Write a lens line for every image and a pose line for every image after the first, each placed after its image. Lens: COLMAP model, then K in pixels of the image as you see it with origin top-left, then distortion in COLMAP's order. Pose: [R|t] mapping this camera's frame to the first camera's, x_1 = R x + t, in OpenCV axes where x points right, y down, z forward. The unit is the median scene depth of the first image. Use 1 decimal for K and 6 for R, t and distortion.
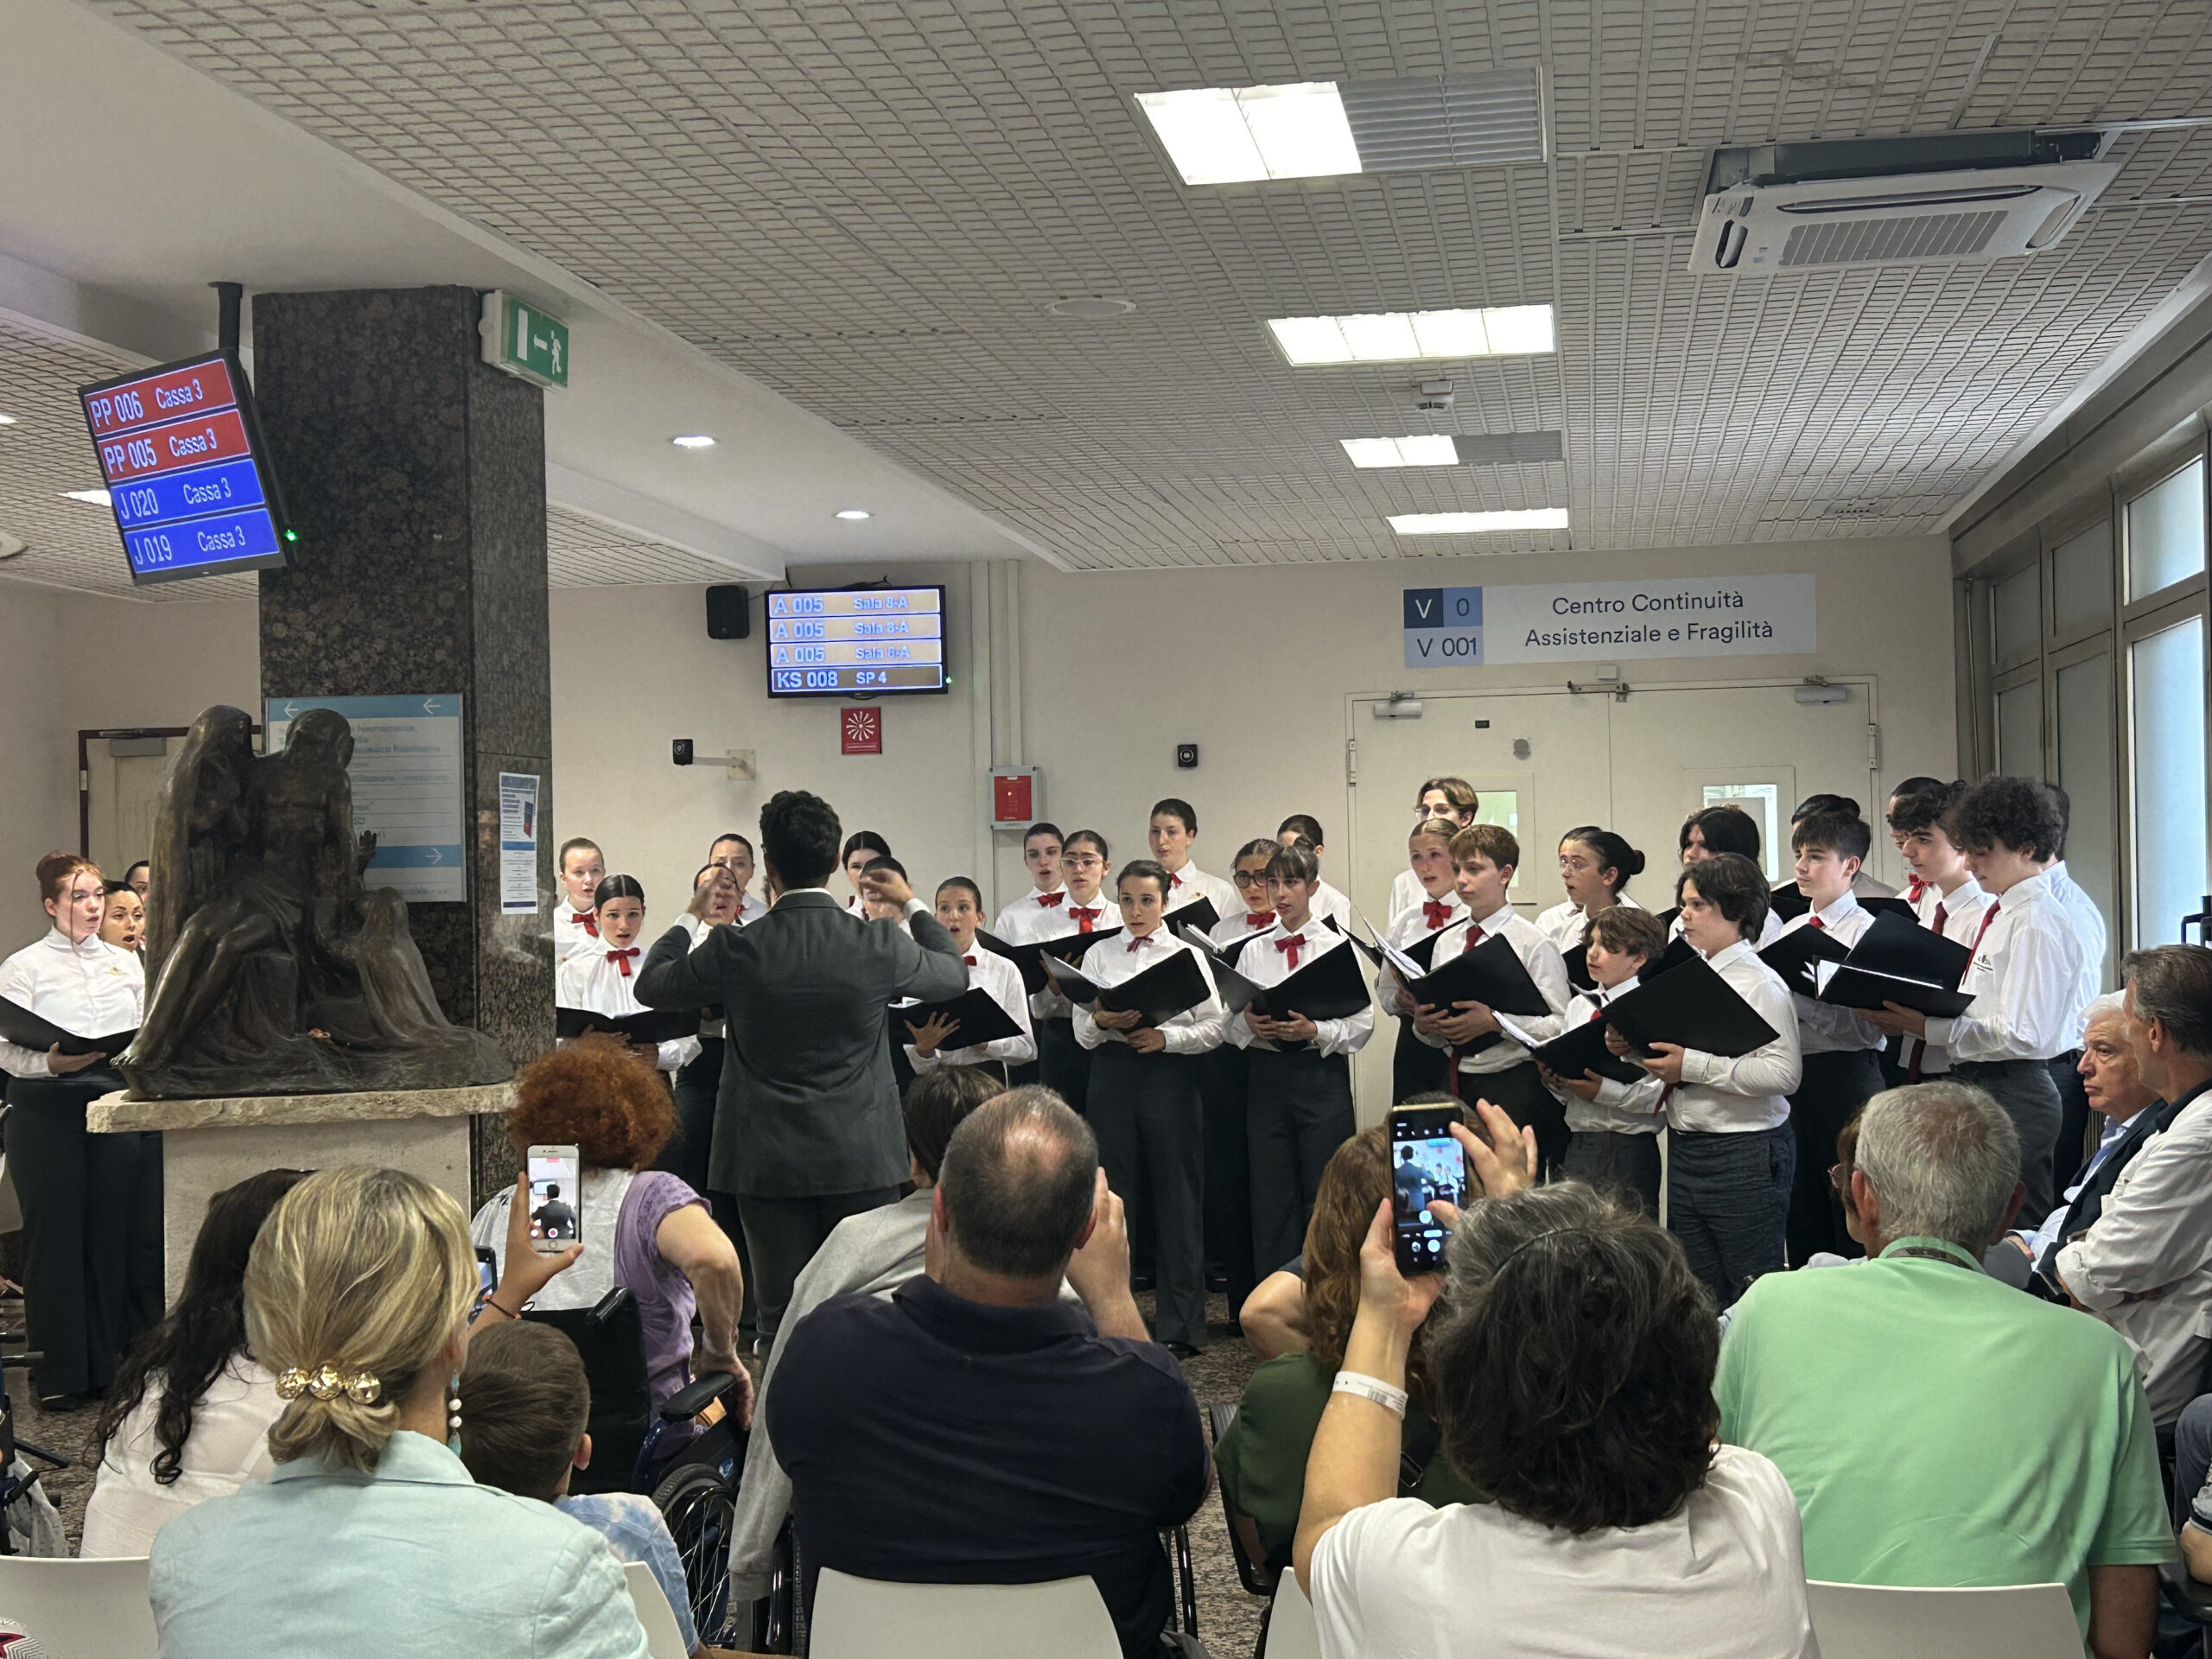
lens RADIAL K [[3006.6, 0, 1099.9], [0, 3006.6, 813.6], [0, 0, 1]] dist [0.082215, 0.000000]
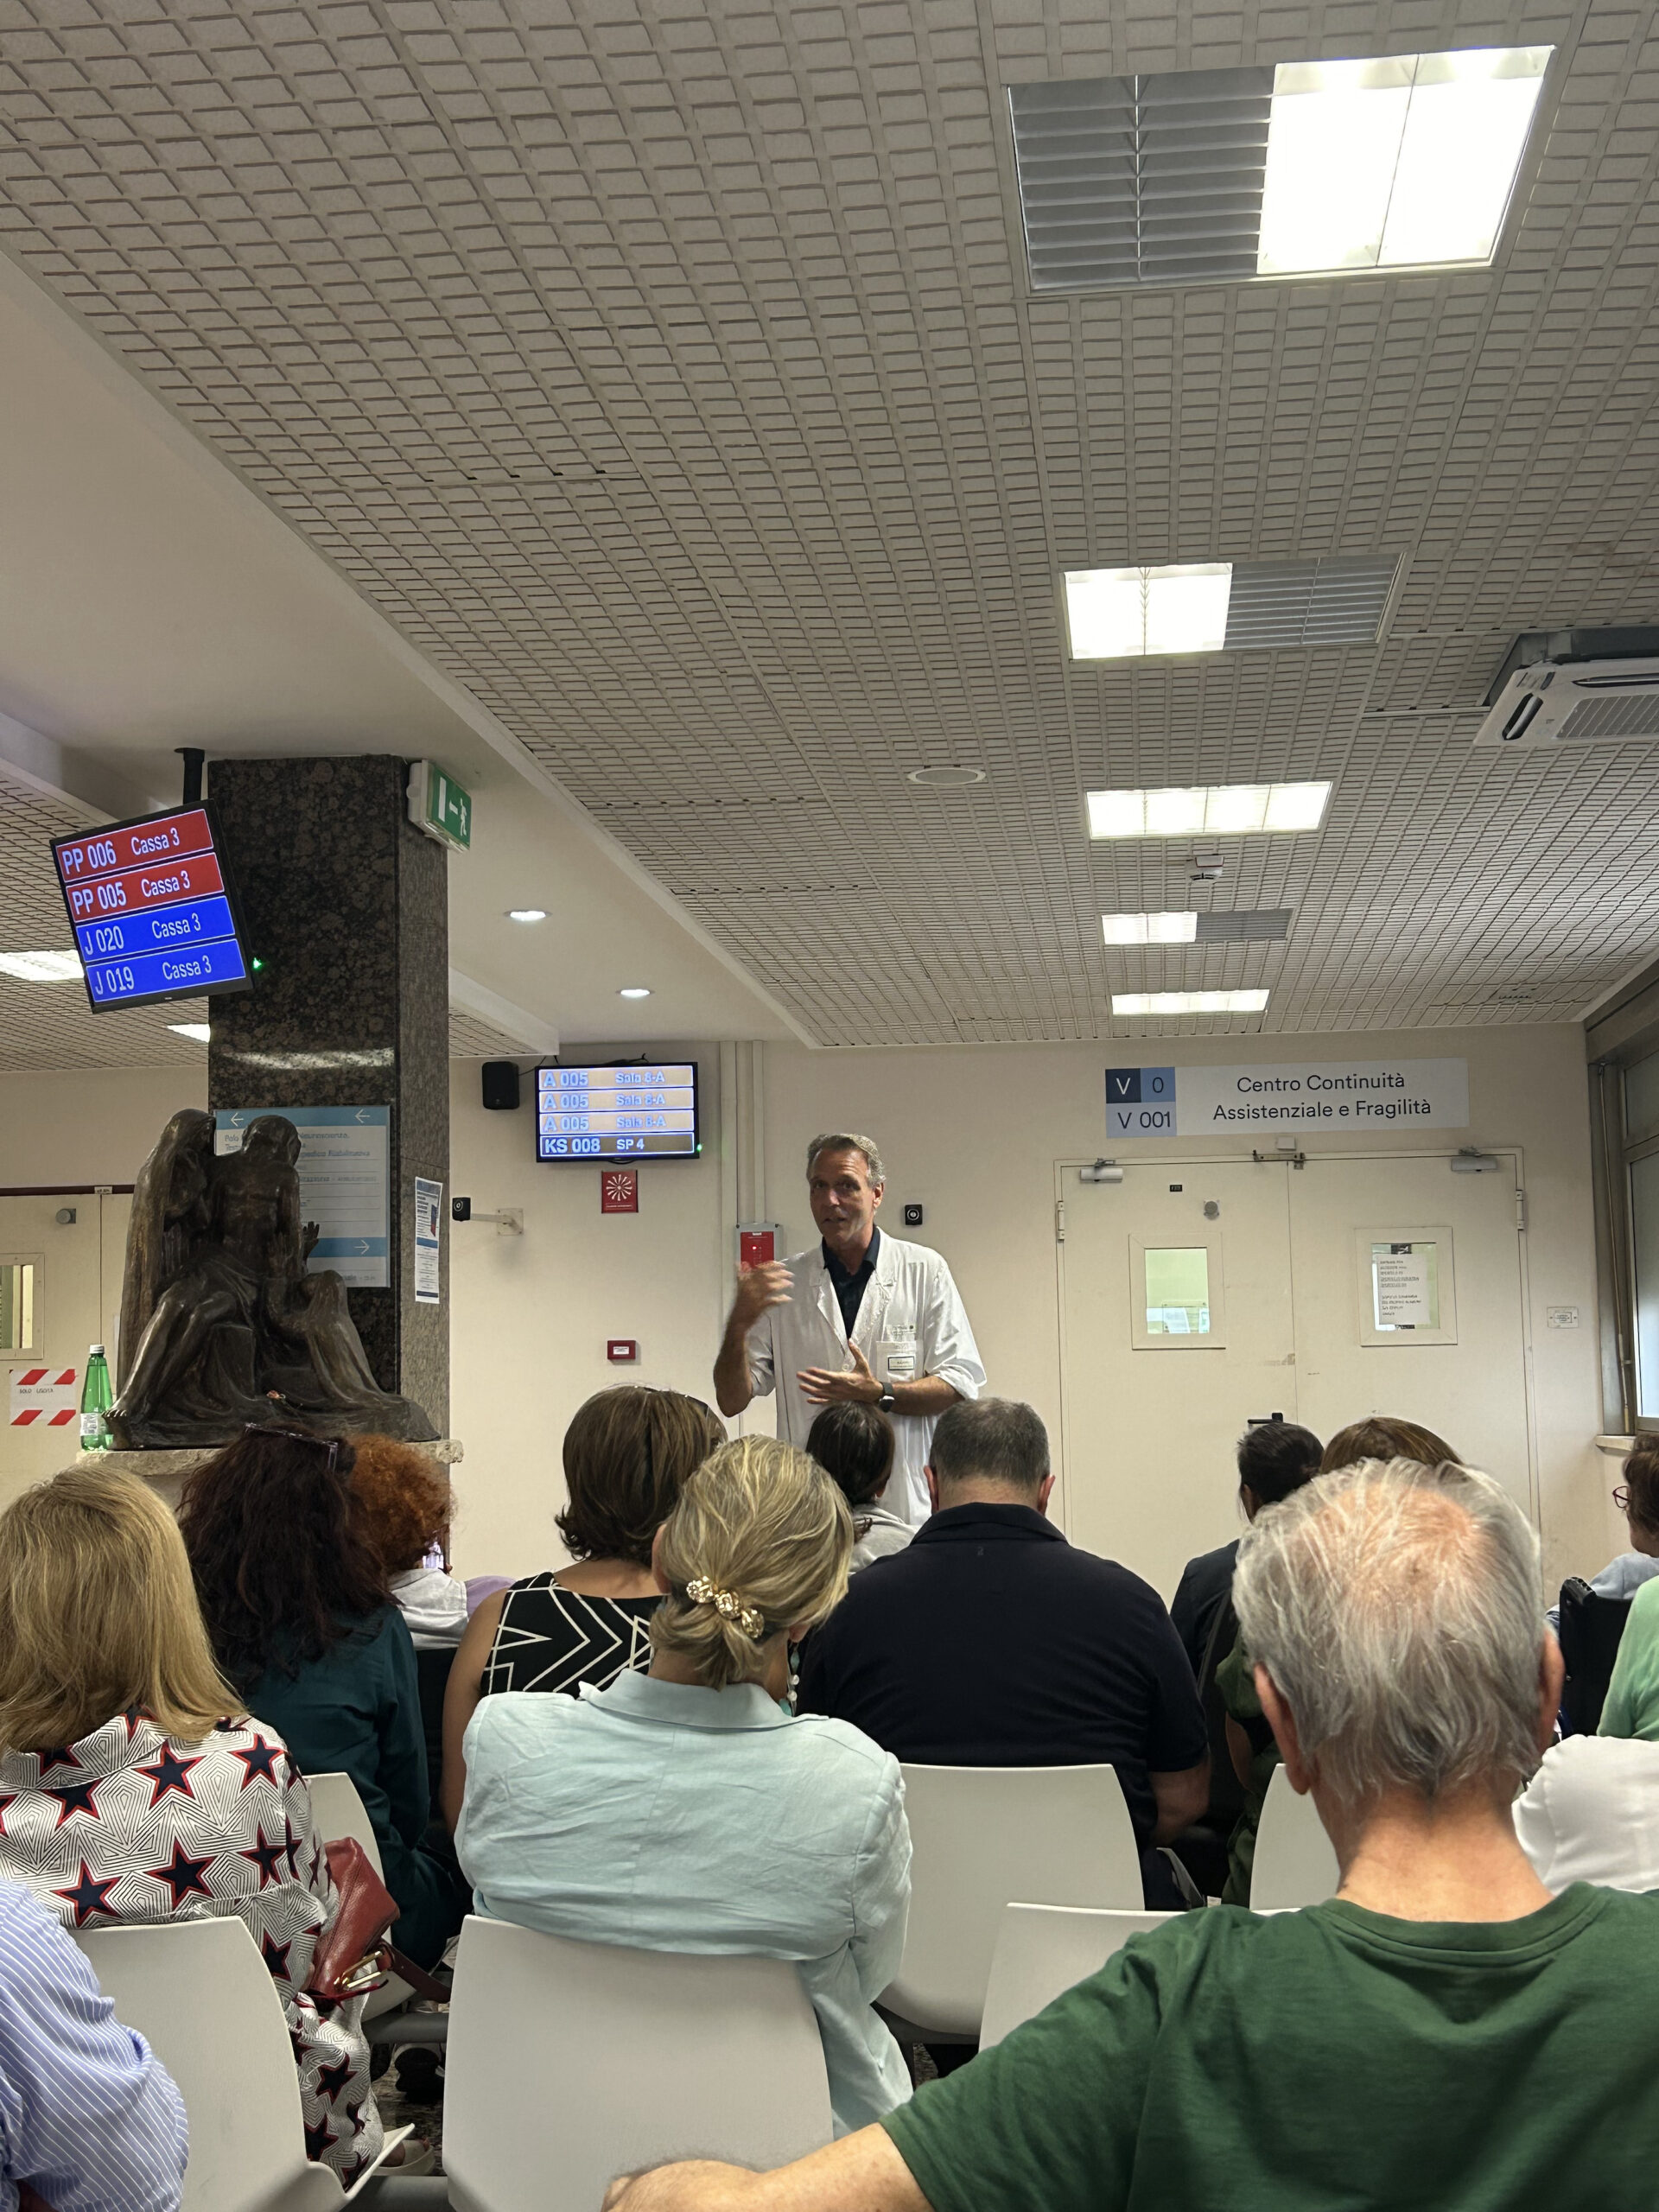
lens RADIAL K [[2766.0, 0, 834.5], [0, 2766.0, 1123.9], [0, 0, 1]] dist [0.138543, 0.000000]
pose [[0.998908, 0.008294, 0.045970, -0.089655], [-0.004867, 0.997234, -0.074162, 0.044020], [-0.046458, 0.073857, 0.996186, -0.058106]]
